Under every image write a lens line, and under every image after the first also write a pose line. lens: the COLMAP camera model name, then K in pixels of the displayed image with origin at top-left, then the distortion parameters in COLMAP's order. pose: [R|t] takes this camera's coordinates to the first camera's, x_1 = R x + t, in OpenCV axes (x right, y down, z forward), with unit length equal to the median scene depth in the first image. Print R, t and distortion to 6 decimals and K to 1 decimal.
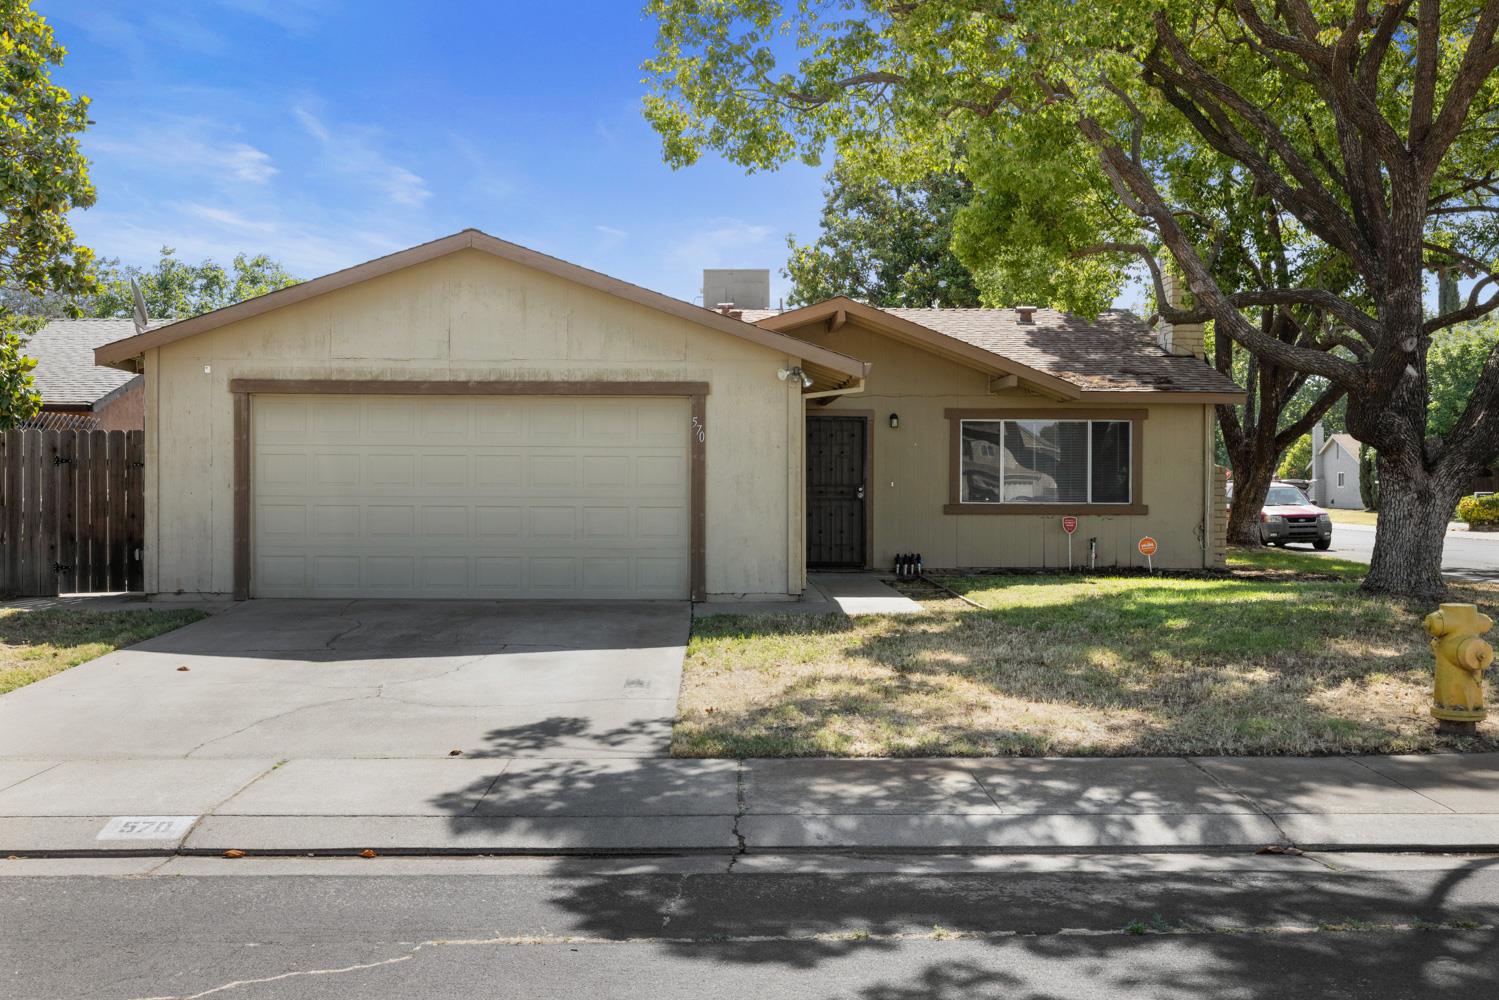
lens RADIAL K [[1426.7, 0, 749.3], [0, 1426.7, 503.5], [0, 0, 1]] dist [0.012111, 0.000000]
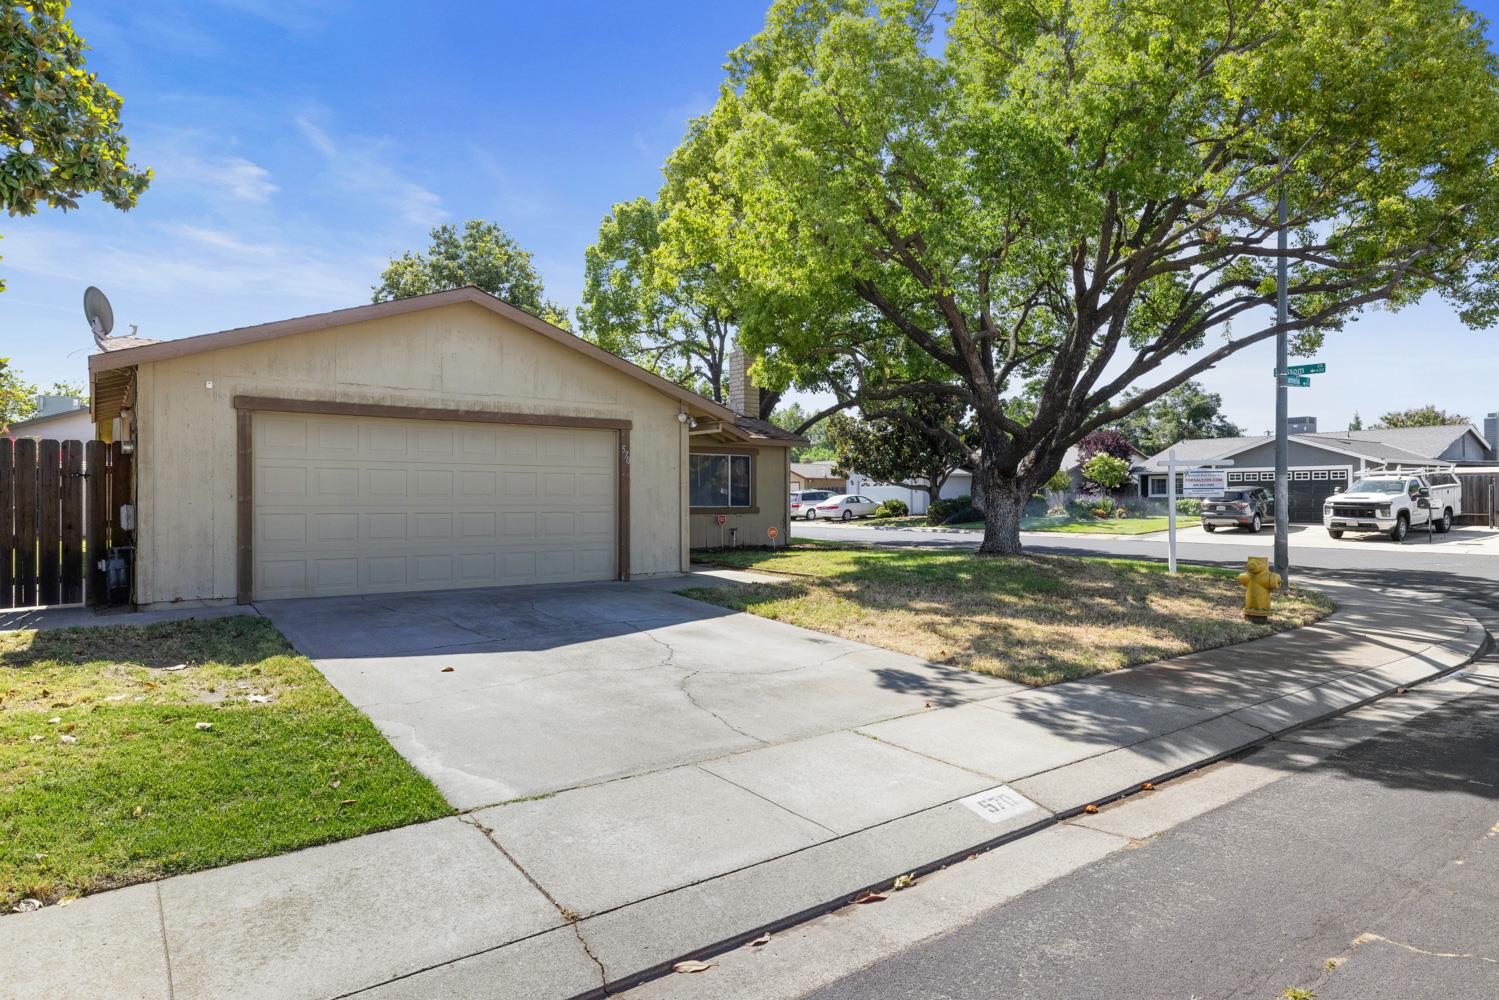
lens RADIAL K [[867.3, 0, 752.4], [0, 867.3, 495.0], [0, 0, 1]] dist [-0.002876, -0.001579]
pose [[0.813582, -0.000060, 0.581450, -0.421031], [0.006719, 0.999934, -0.009299, -0.004771], [-0.581411, 0.011472, 0.813529, 0.254435]]
